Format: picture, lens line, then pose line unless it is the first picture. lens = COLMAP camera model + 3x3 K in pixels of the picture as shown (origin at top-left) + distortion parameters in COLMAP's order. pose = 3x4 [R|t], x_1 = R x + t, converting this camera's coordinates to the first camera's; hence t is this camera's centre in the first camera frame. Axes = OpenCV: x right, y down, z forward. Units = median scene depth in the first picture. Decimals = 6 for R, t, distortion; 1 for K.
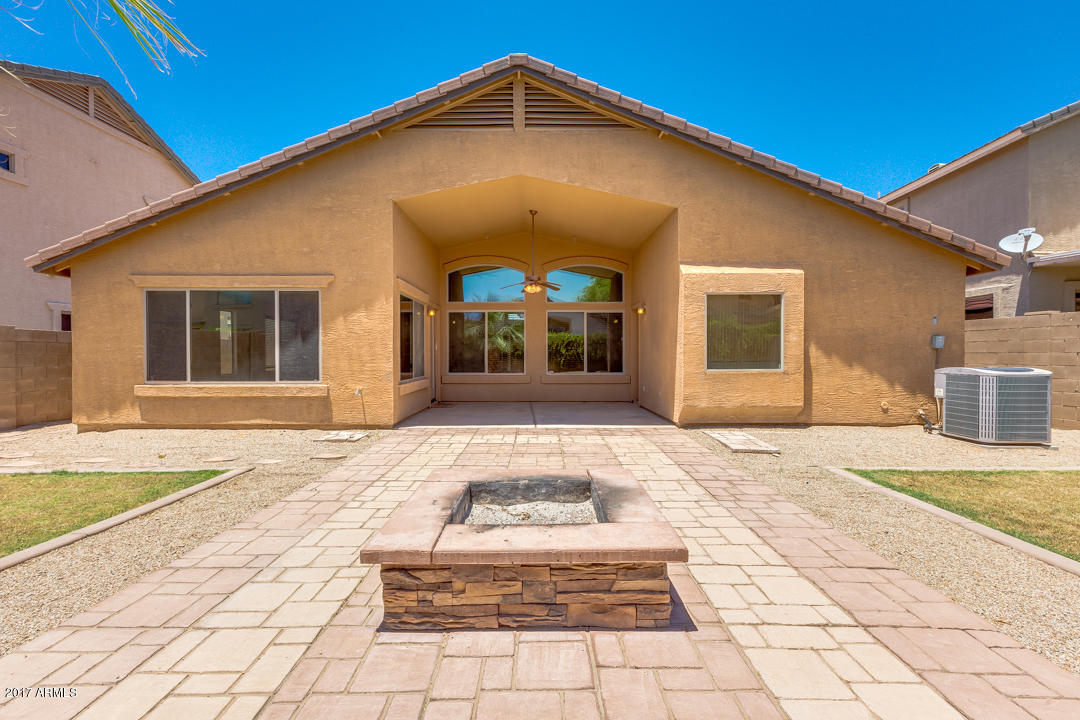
lens RADIAL K [[486.5, 0, 537.1], [0, 486.5, 356.7], [0, 0, 1]] dist [0.002362, -0.001151]
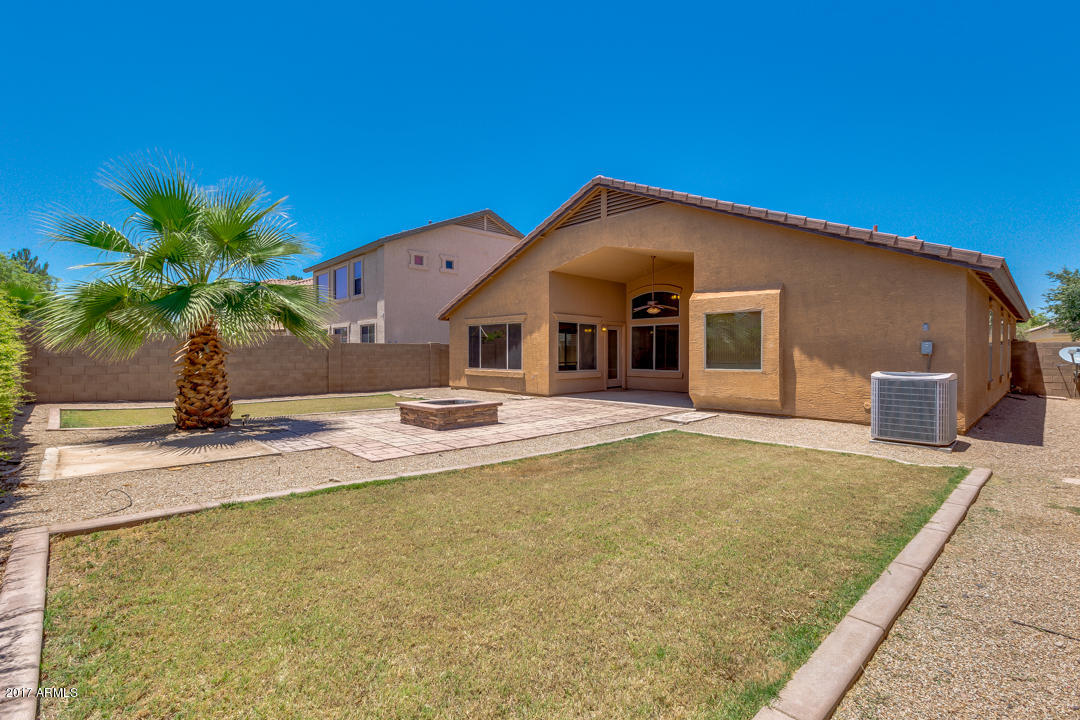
lens RADIAL K [[486.5, 0, 534.8], [0, 486.5, 356.6], [0, 0, 1]] dist [0.002362, -0.001151]
pose [[0.690947, 0.007858, -0.722863, 0.985214], [-0.008422, 0.999961, 0.002820, -0.007239], [0.722856, 0.004139, 0.690986, -0.293659]]
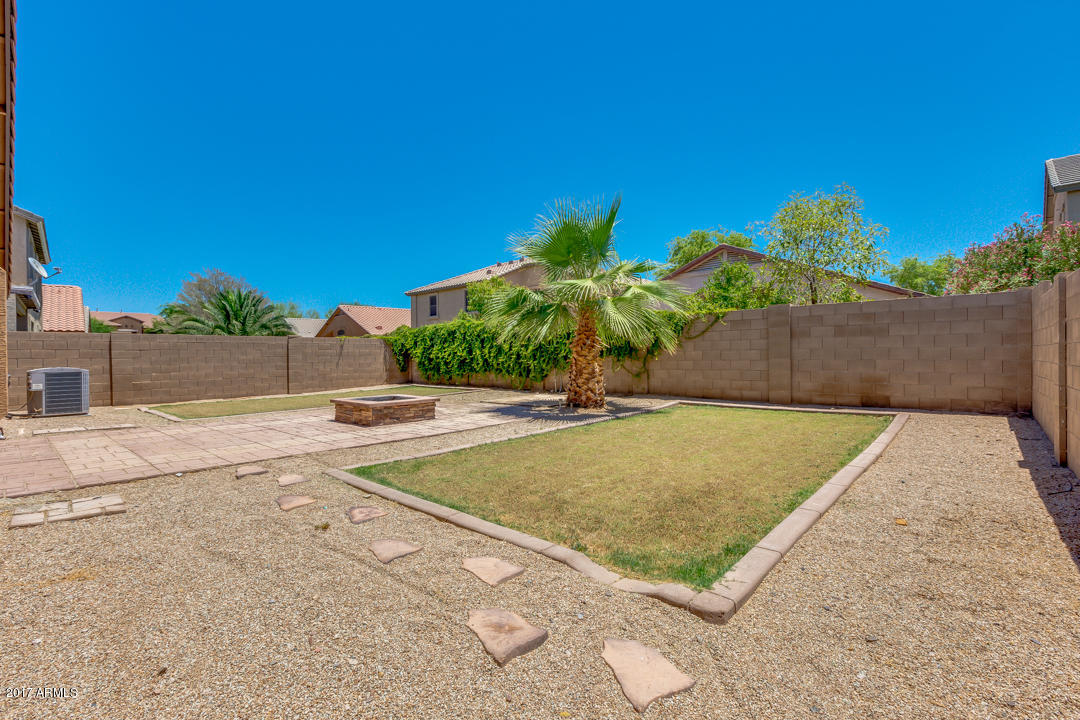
lens RADIAL K [[486.5, 0, 529.8], [0, 486.5, 358.5], [0, 0, 1]] dist [0.002362, -0.001151]
pose [[-0.731043, 0.006332, 0.682302, -1.073817], [0.020324, 0.999715, 0.012498, 0.002734], [-0.682028, 0.023004, -0.730964, 0.975917]]
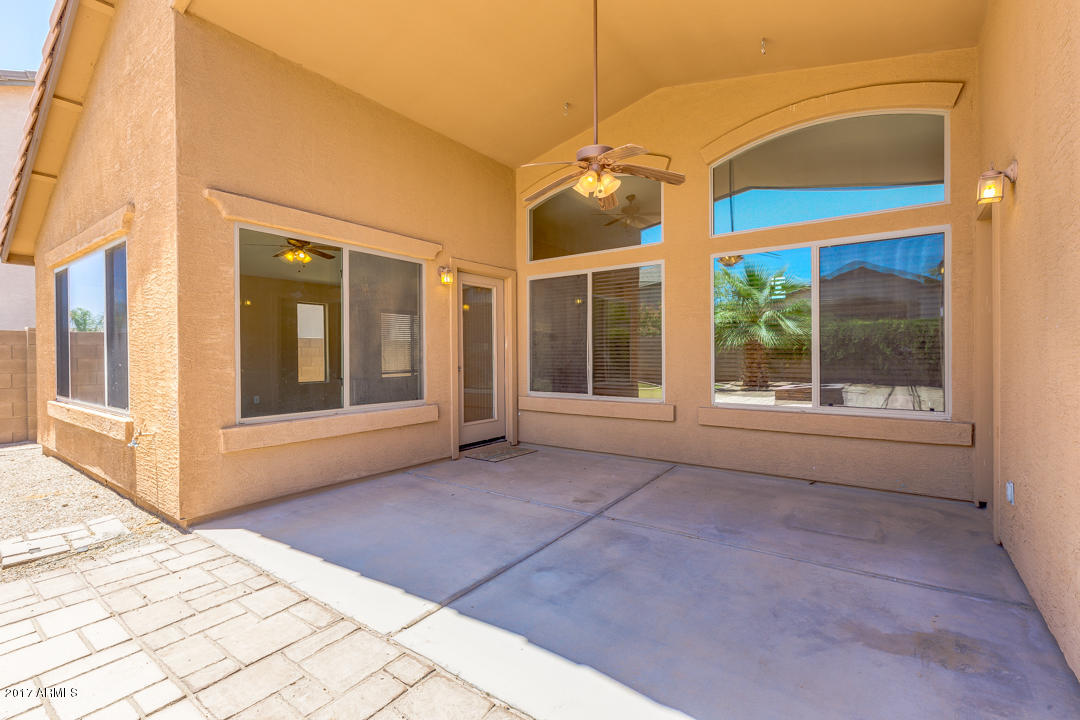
lens RADIAL K [[486.5, 0, 540.8], [0, 486.5, 357.9], [0, 0, 1]] dist [0.002362, -0.001151]
pose [[0.811237, -0.002227, -0.584713, 0.222835], [0.003085, 0.999995, 0.000471, -0.006489], [0.584709, -0.002185, 0.811240, 0.842388]]
